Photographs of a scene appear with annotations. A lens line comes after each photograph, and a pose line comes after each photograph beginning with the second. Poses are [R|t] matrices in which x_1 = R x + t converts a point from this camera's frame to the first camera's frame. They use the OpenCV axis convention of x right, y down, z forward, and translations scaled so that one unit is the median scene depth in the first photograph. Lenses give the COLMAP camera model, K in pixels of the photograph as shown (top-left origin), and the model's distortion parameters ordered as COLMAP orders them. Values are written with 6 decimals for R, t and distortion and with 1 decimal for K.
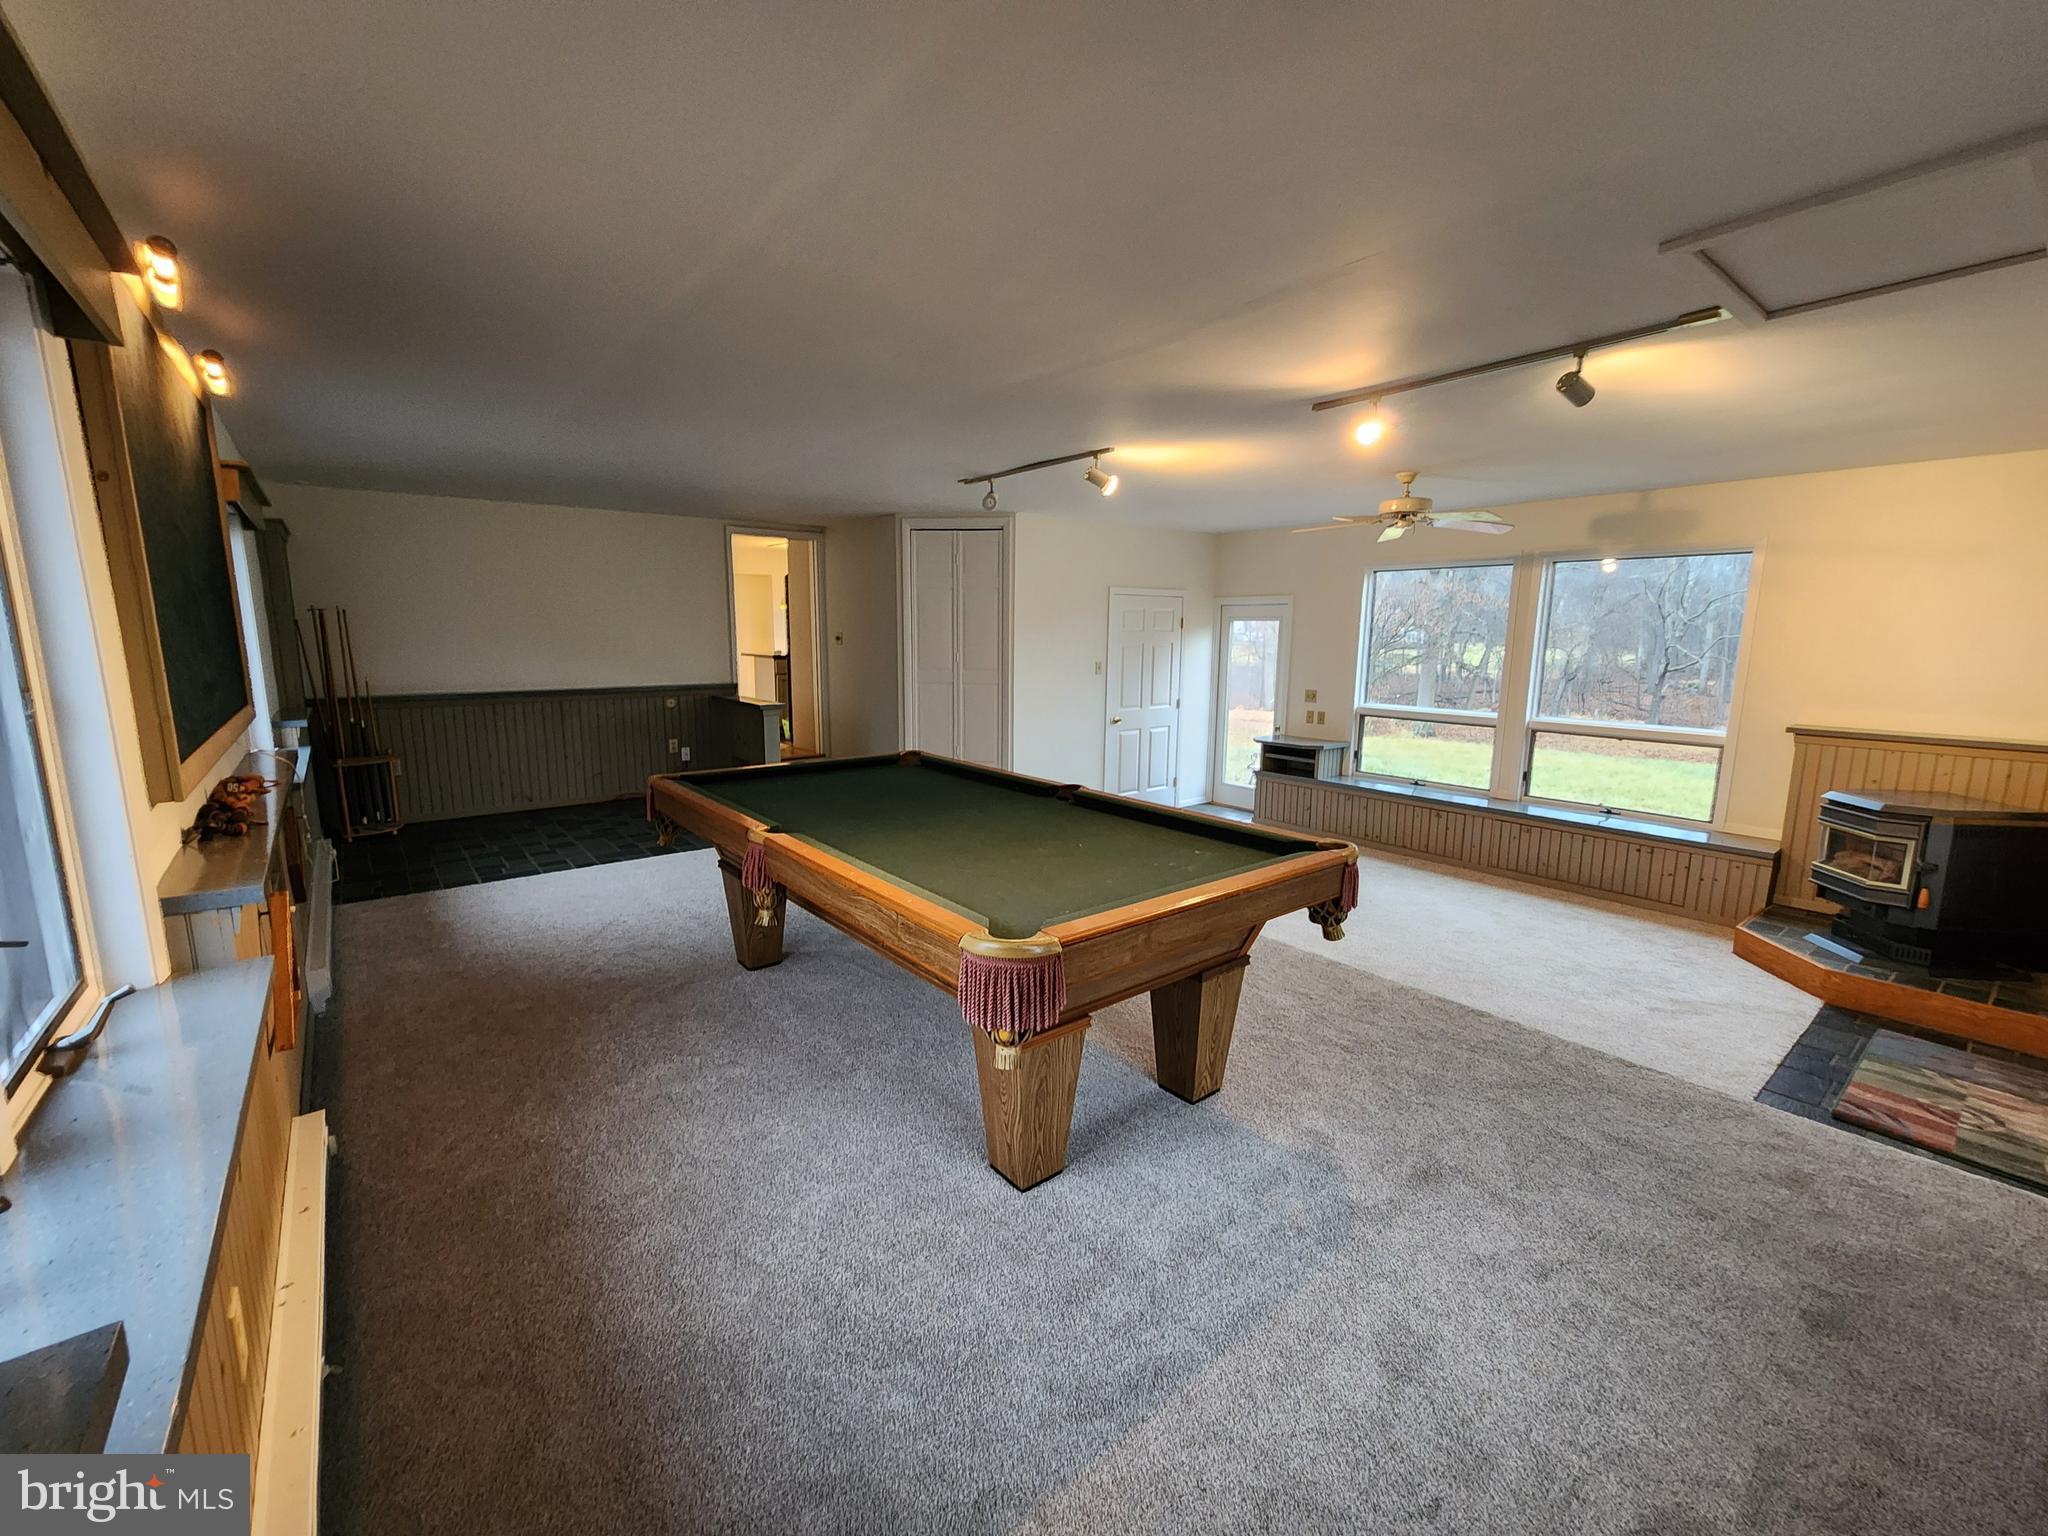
lens RADIAL K [[843.6, 0, 1014.8], [0, 843.6, 773.4], [0, 0, 1]] dist [0.001141, 0.000263]
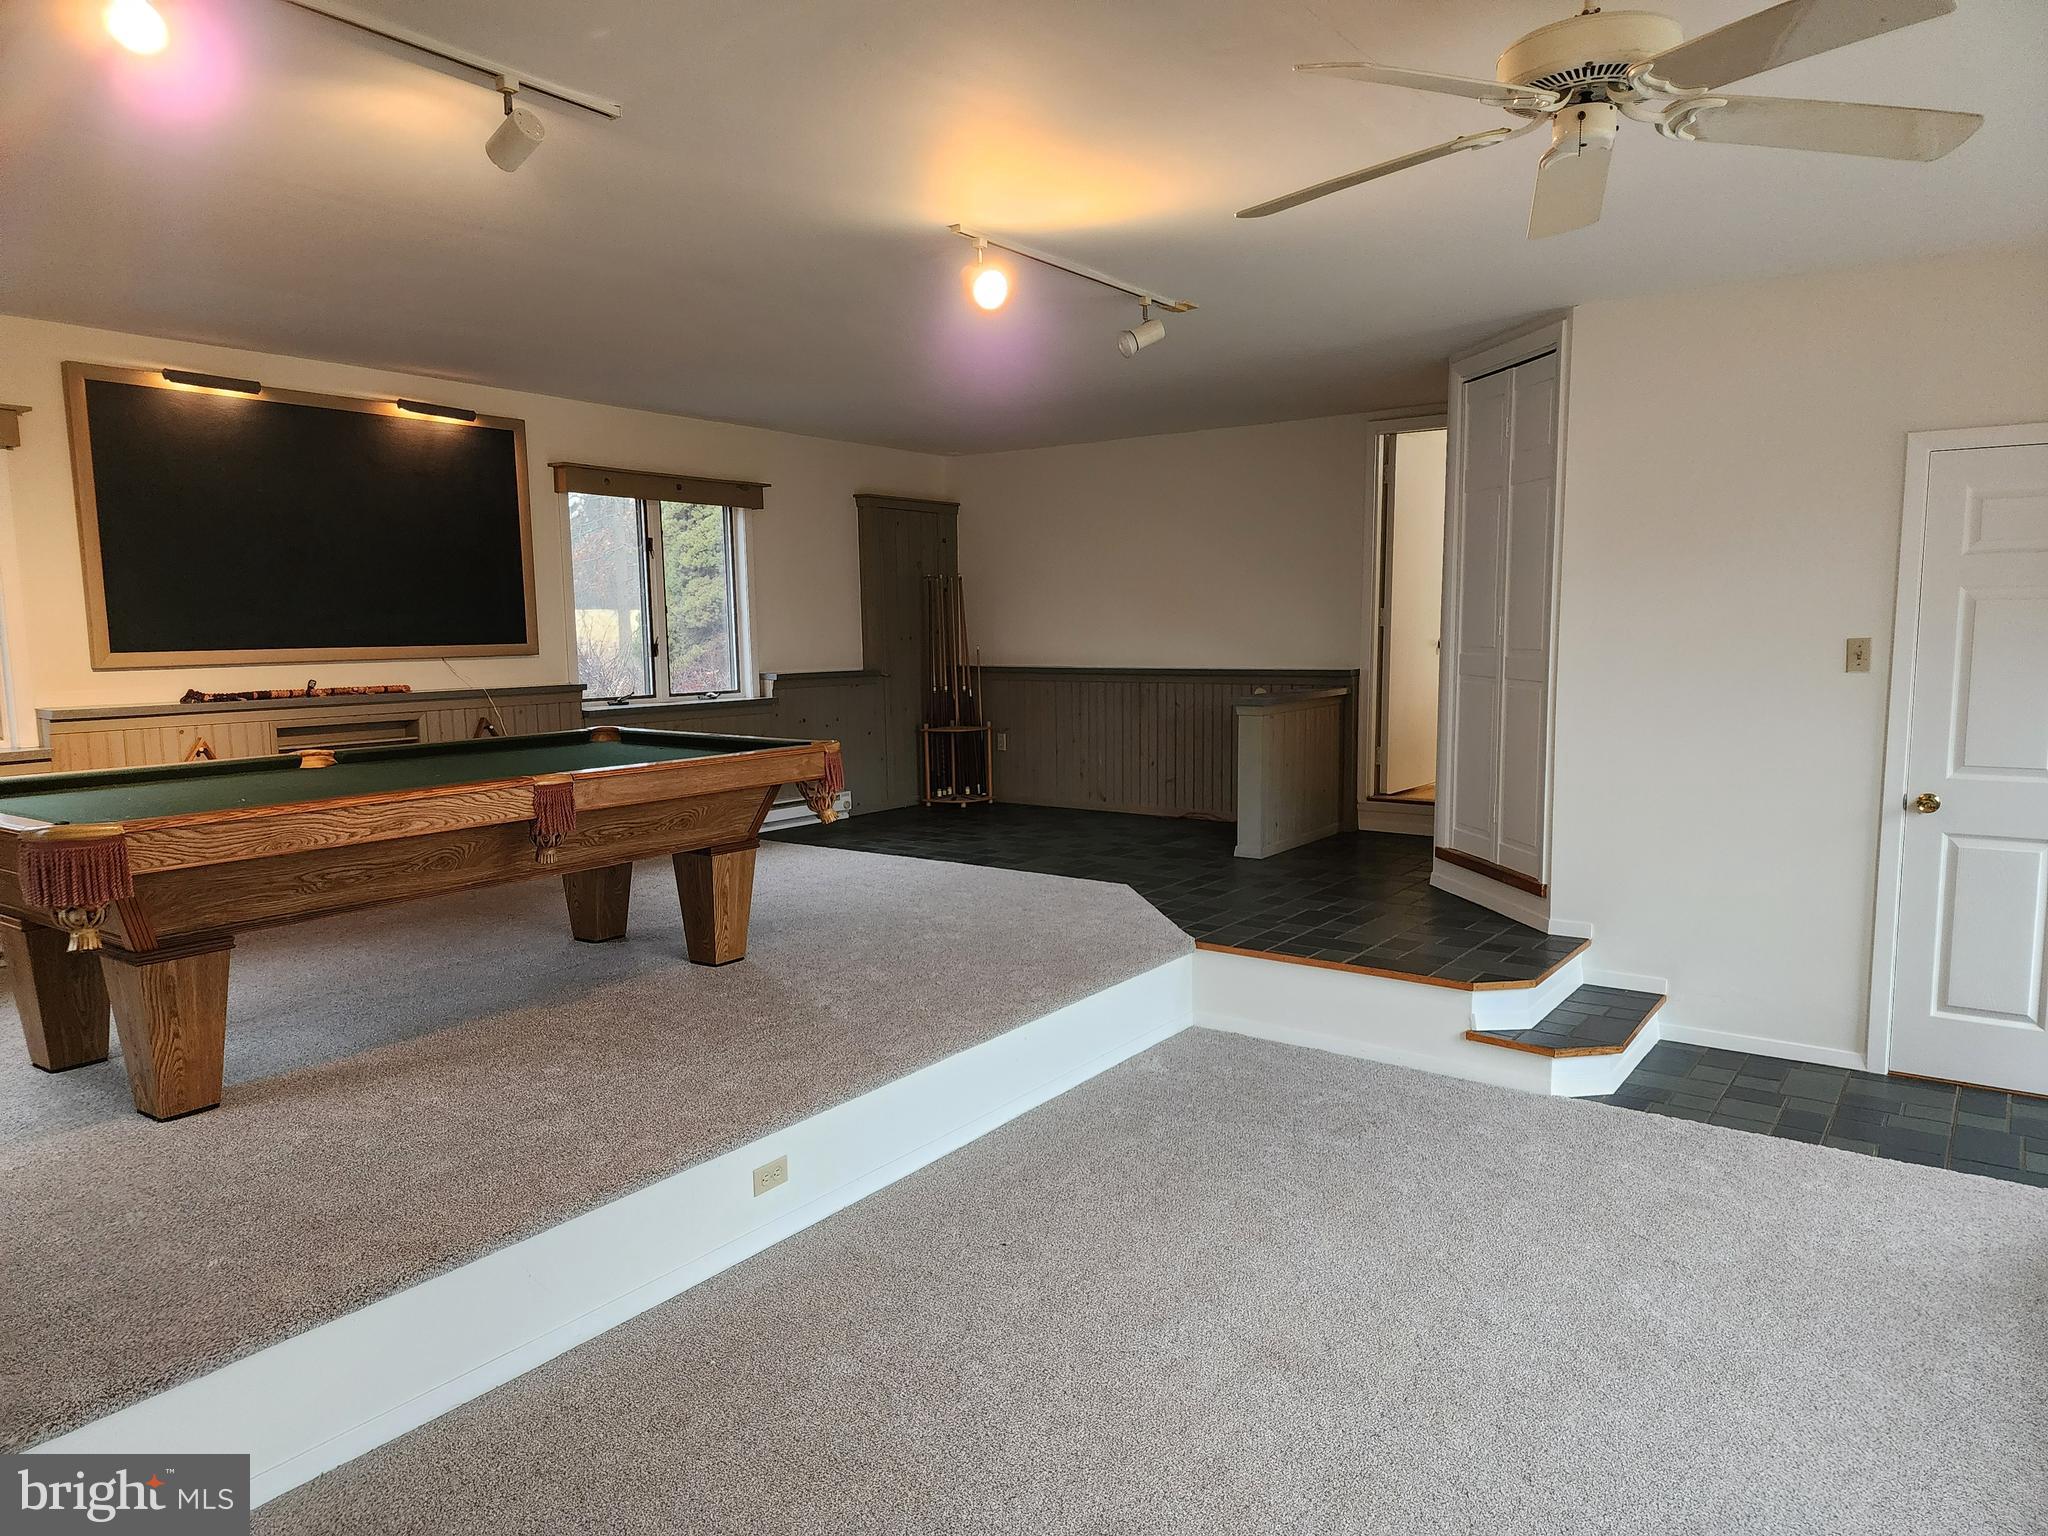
lens RADIAL K [[1361.4, 0, 1024.0], [0, 1361.4, 768.0], [0, 0, 1]] dist [0.086423, -0.072904]
pose [[0.260086, 0.093971, -0.961002, 0.666331], [-0.153148, 0.986670, 0.055033, -0.058672], [0.953363, 0.132862, 0.271010, 0.549874]]
